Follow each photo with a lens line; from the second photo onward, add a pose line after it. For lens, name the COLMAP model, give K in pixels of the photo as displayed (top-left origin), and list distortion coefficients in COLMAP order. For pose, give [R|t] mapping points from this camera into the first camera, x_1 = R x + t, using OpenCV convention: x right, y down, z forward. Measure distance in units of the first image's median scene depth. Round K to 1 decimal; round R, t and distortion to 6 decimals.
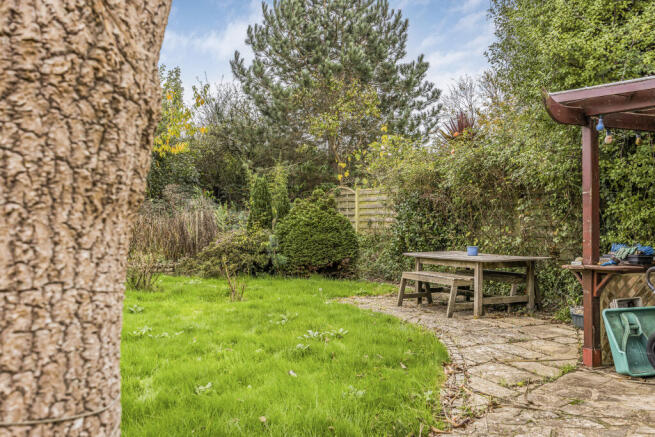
lens RADIAL K [[610.3, 0, 330.3], [0, 610.3, 218.2], [0, 0, 1]] dist [0.017500, 0.000000]
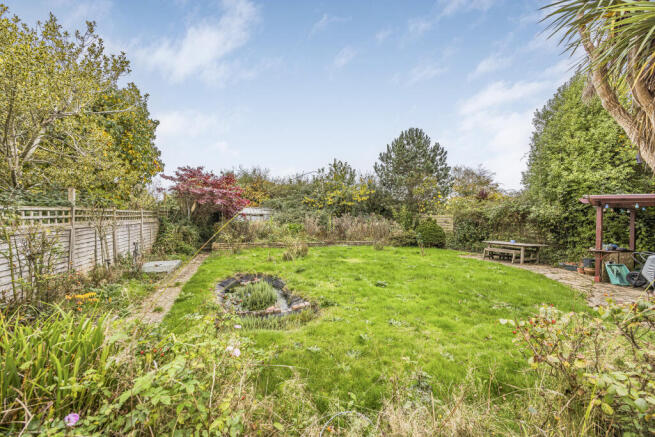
lens RADIAL K [[249.1, 0, 332.1], [0, 249.1, 223.5], [0, 0, 1]] dist [-0.000567, 0.000256]
pose [[0.994695, 0.025064, -0.099772, -0.465013], [-0.023654, 0.999603, 0.015290, -0.028101], [0.100115, -0.012849, 0.994893, -0.238760]]
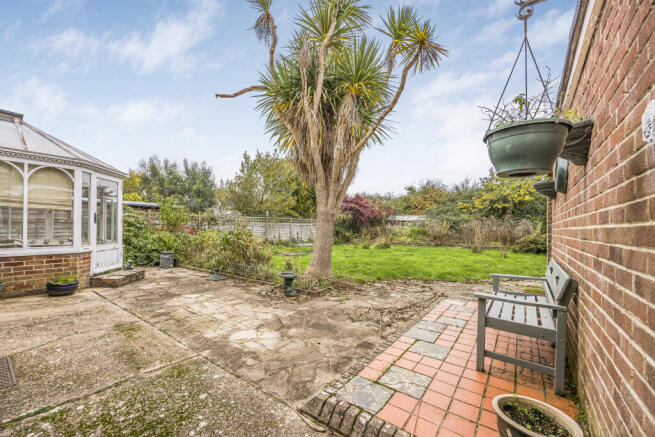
lens RADIAL K [[261.6, 0, 323.7], [0, 261.6, 228.1], [0, 0, 1]] dist [0.000884, -0.000526]
pose [[0.448462, 0.014896, -0.893678, 0.486748], [-0.020256, 0.999774, 0.006500, 0.007169], [0.893572, 0.015187, 0.448662, -0.197165]]
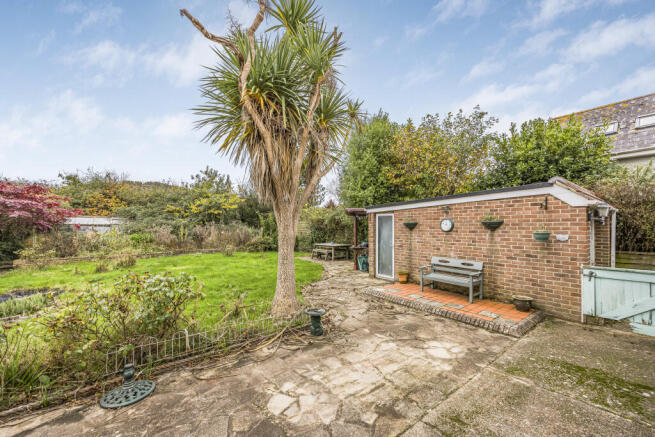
lens RADIAL K [[261.6, 0, 336.8], [0, 261.6, 220.4], [0, 0, 1]] dist [0.000884, -0.000526]
pose [[0.976677, 0.004196, 0.214671, -0.068235], [0.000477, 0.999764, -0.021710, -0.043826], [-0.214712, 0.021306, 0.976445, -0.483598]]
